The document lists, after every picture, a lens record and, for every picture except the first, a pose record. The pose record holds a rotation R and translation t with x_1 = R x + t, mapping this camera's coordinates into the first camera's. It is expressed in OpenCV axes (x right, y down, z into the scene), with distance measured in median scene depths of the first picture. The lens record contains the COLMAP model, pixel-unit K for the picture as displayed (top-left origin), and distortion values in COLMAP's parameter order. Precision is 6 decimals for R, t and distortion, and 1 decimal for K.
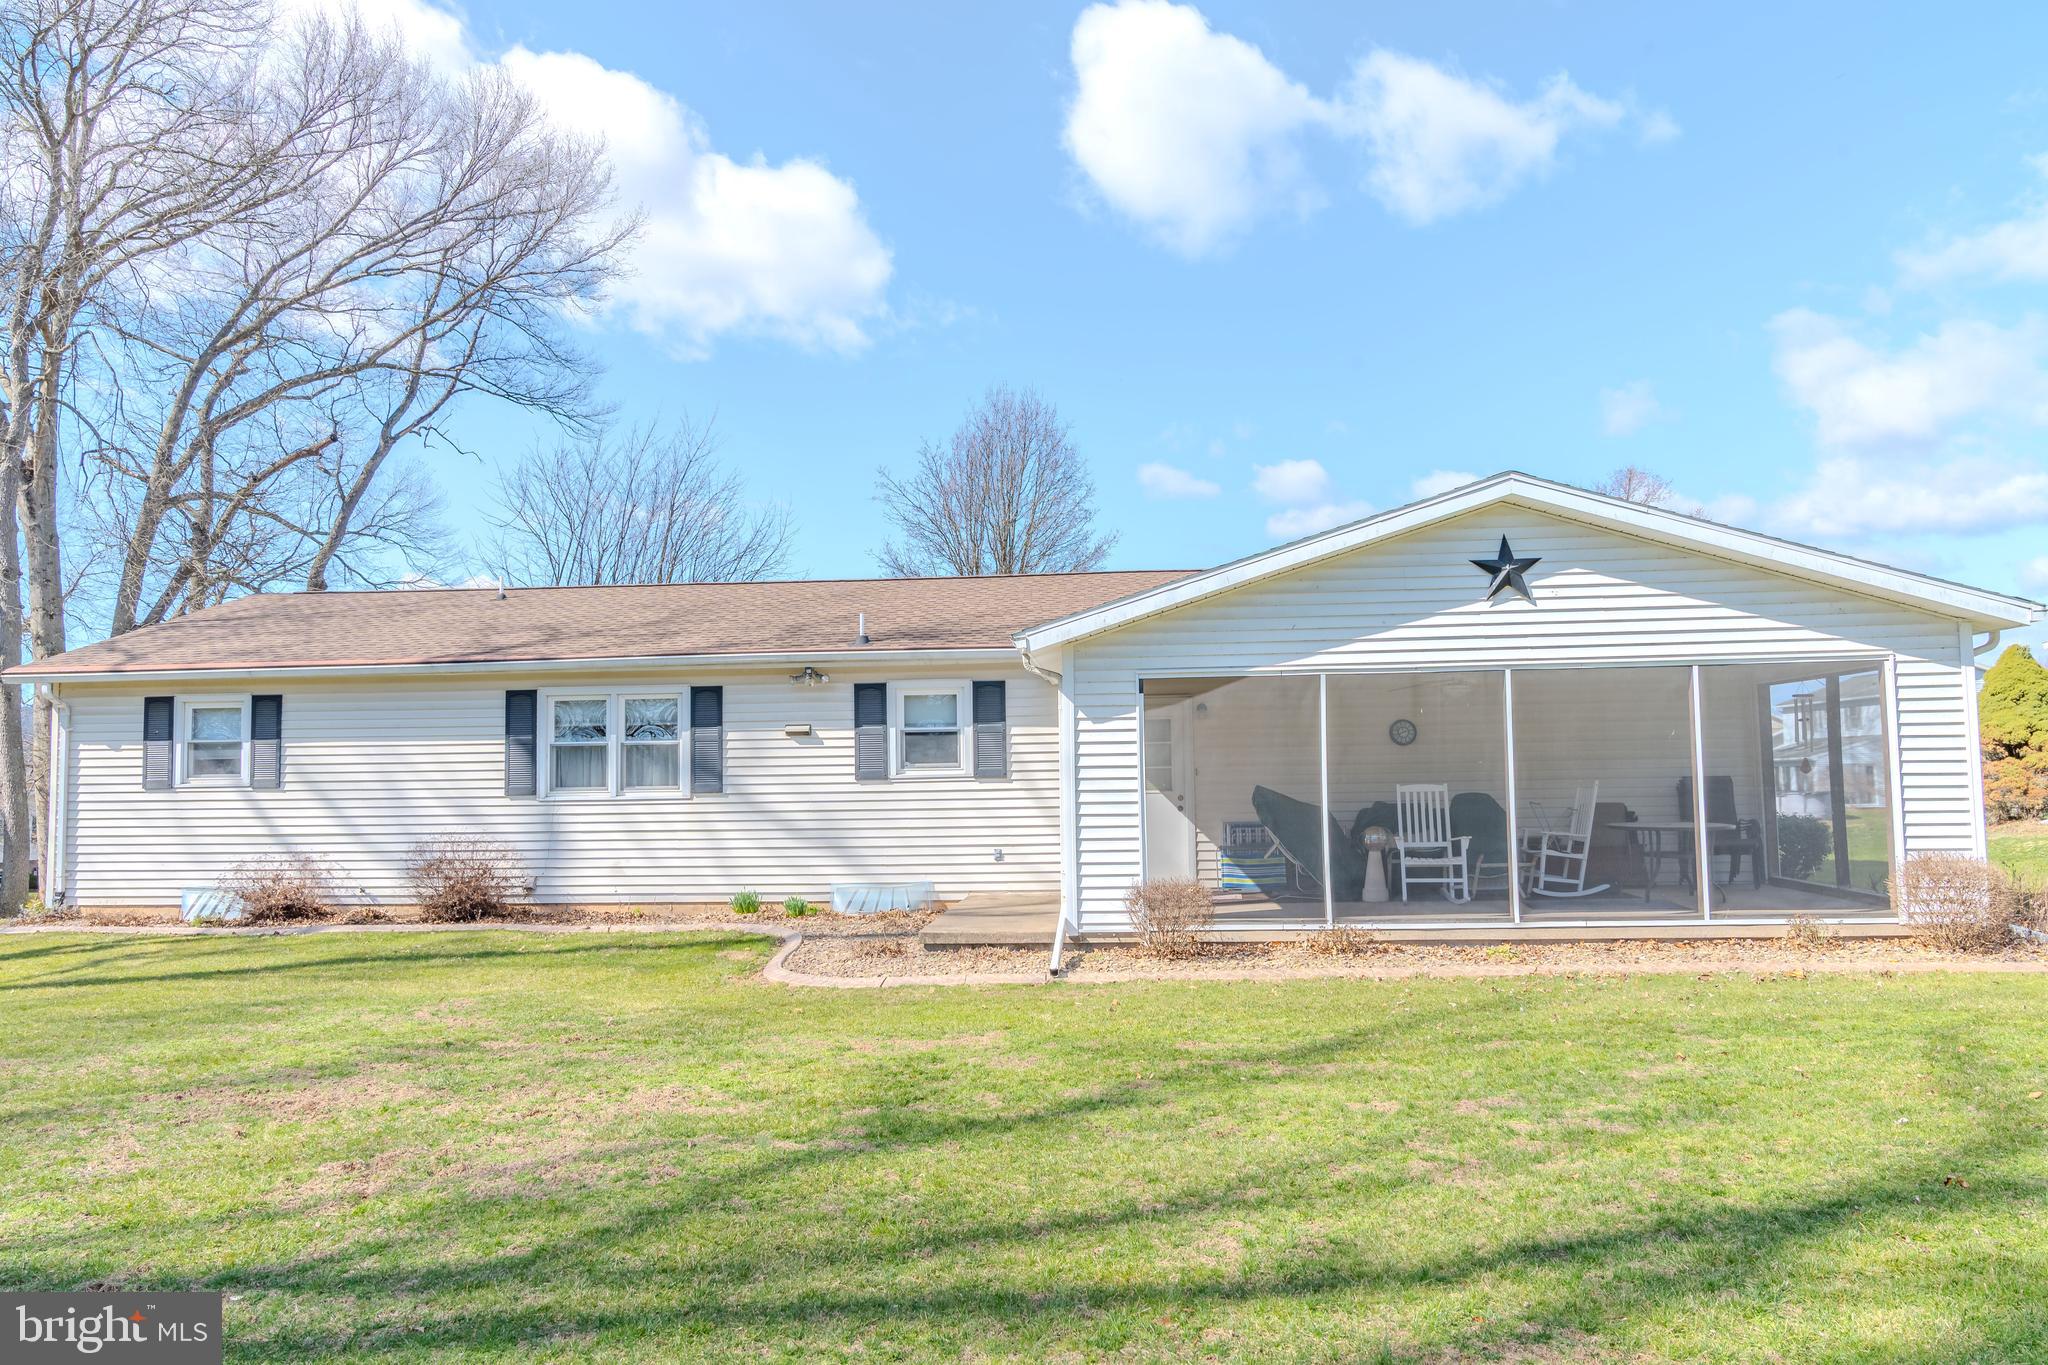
lens RADIAL K [[1387.4, 0, 1017.7], [0, 1387.4, 678.2], [0, 0, 1]] dist [-0.023442, 0.019890]
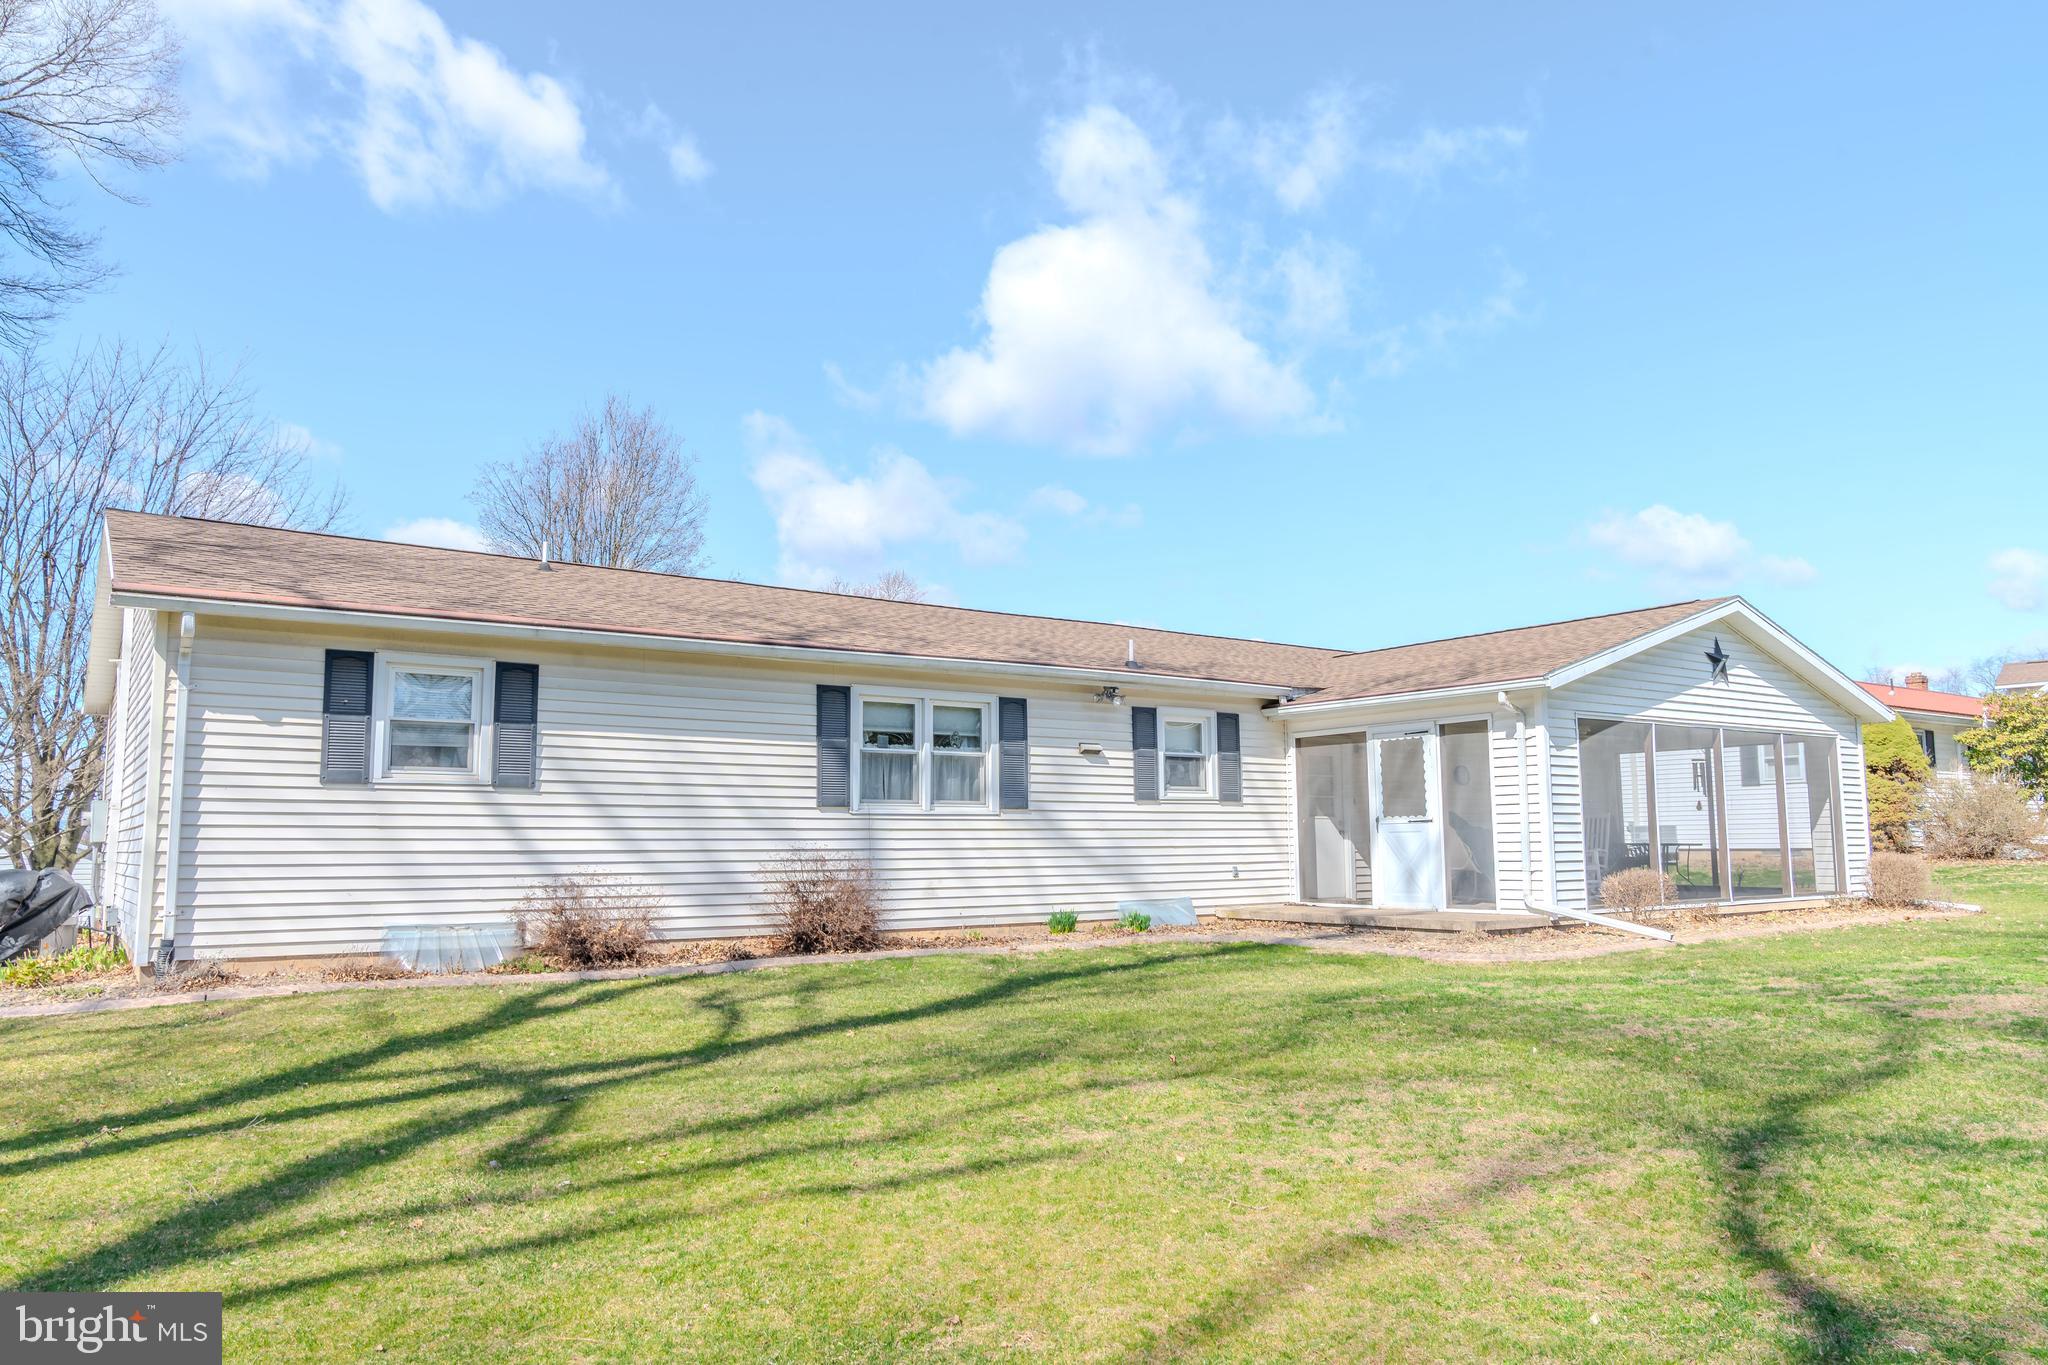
lens RADIAL K [[1387.4, 0, 1022.1], [0, 1387.4, 670.4], [0, 0, 1]] dist [-0.023442, 0.019890]
pose [[0.763701, 0.090857, 0.639144, -0.848494], [-0.051192, 0.995452, -0.080340, 0.064655], [-0.643537, 0.028637, 0.764879, 0.262124]]
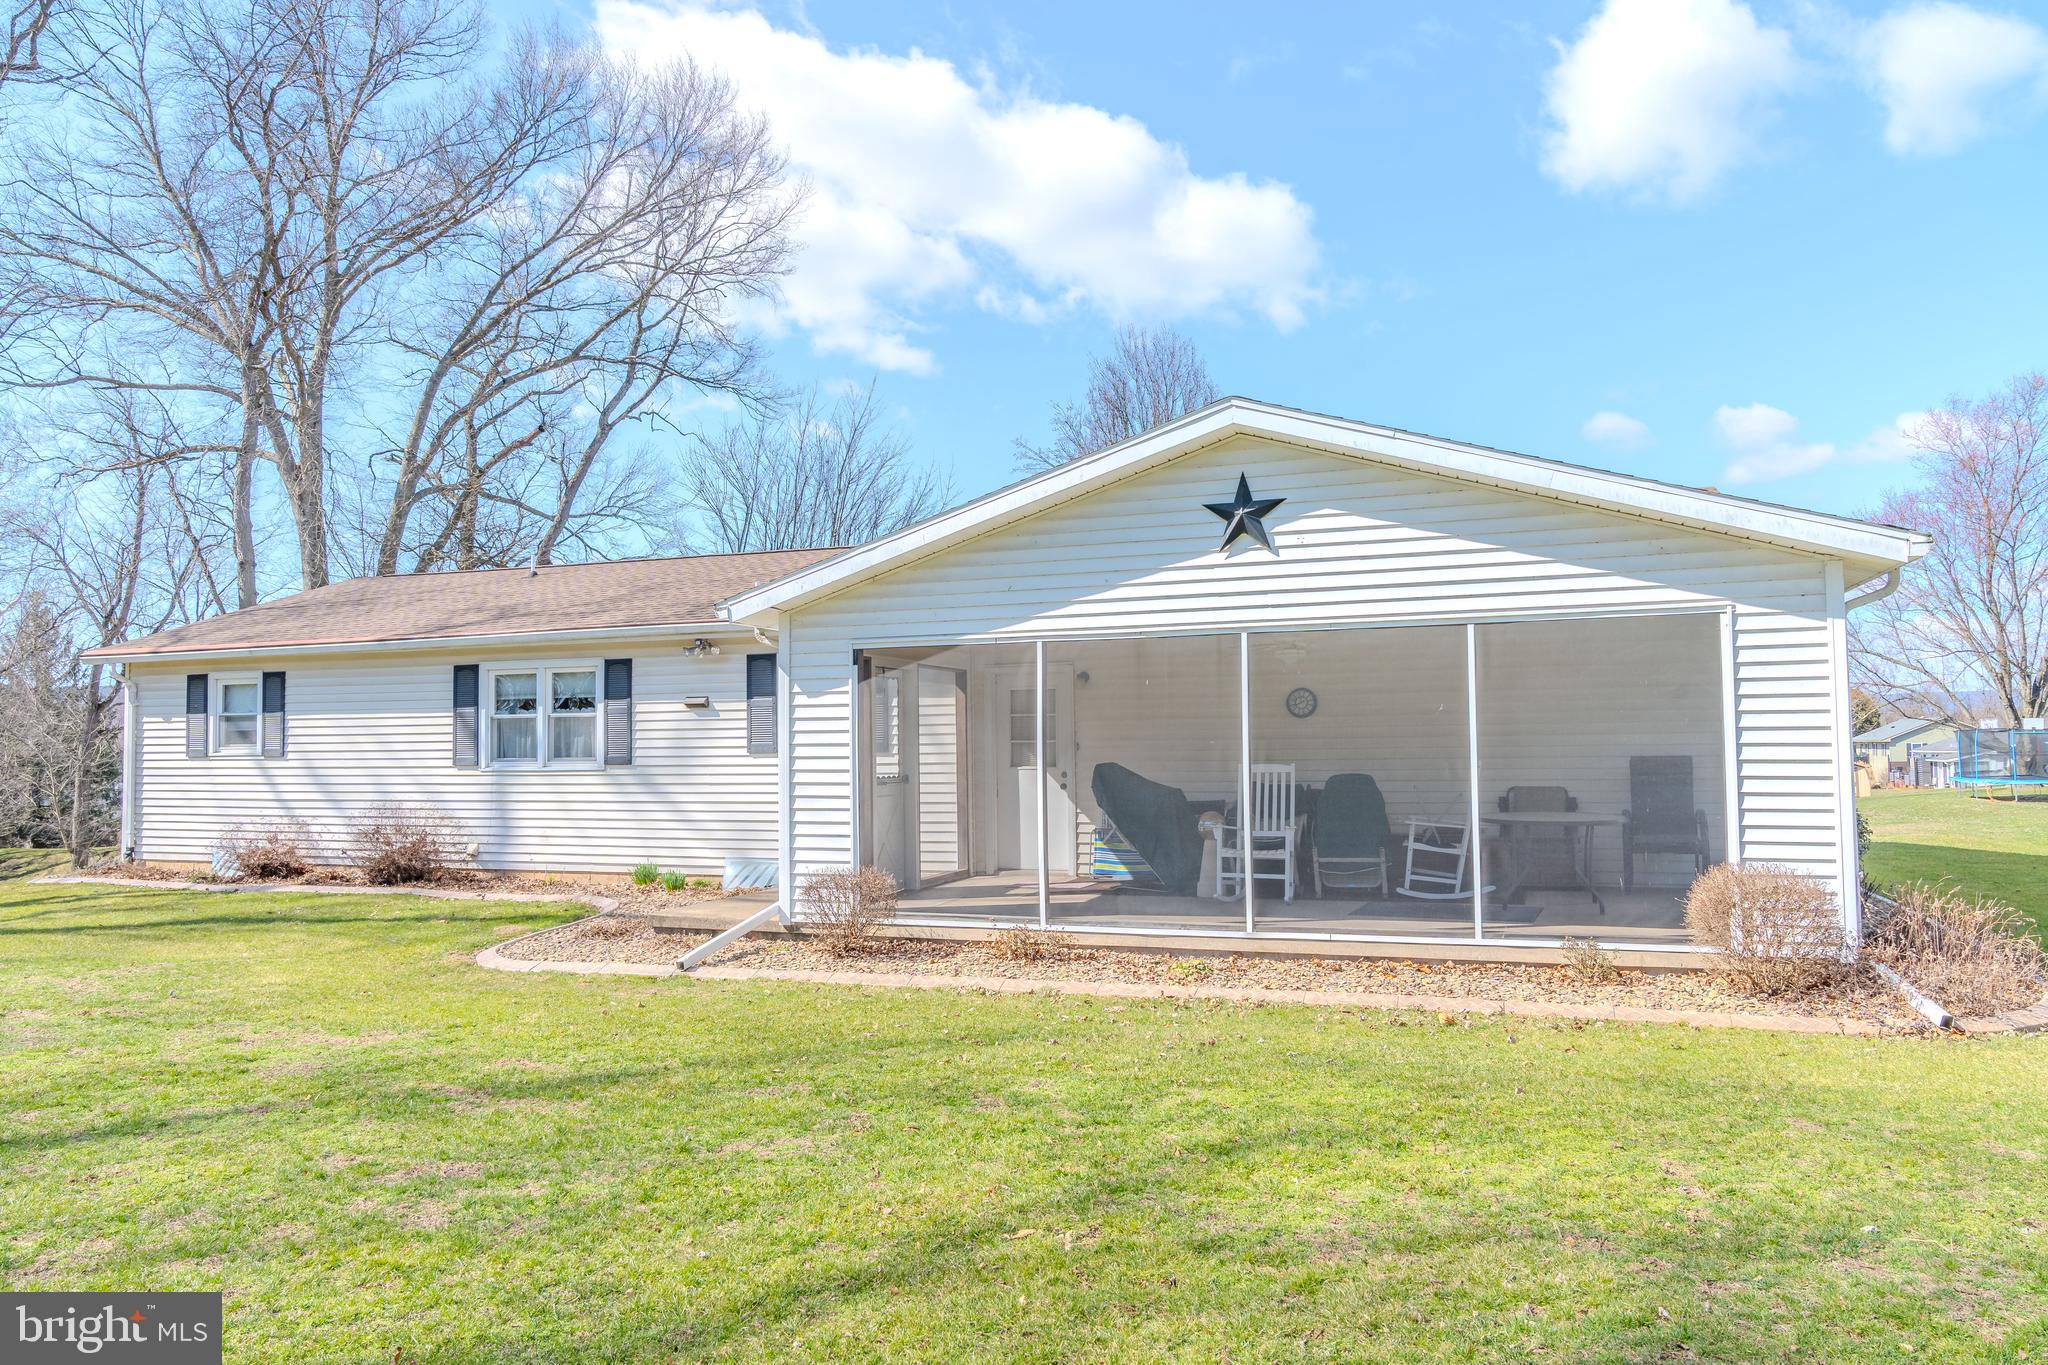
lens RADIAL K [[1387.4, 0, 1020.1], [0, 1387.4, 685.4], [0, 0, 1]] dist [-0.023442, 0.019890]
pose [[0.963858, -0.006824, -0.266329, 0.329634], [0.015657, 0.999395, 0.031057, -0.001837], [0.265956, -0.034105, 0.963382, 0.109041]]
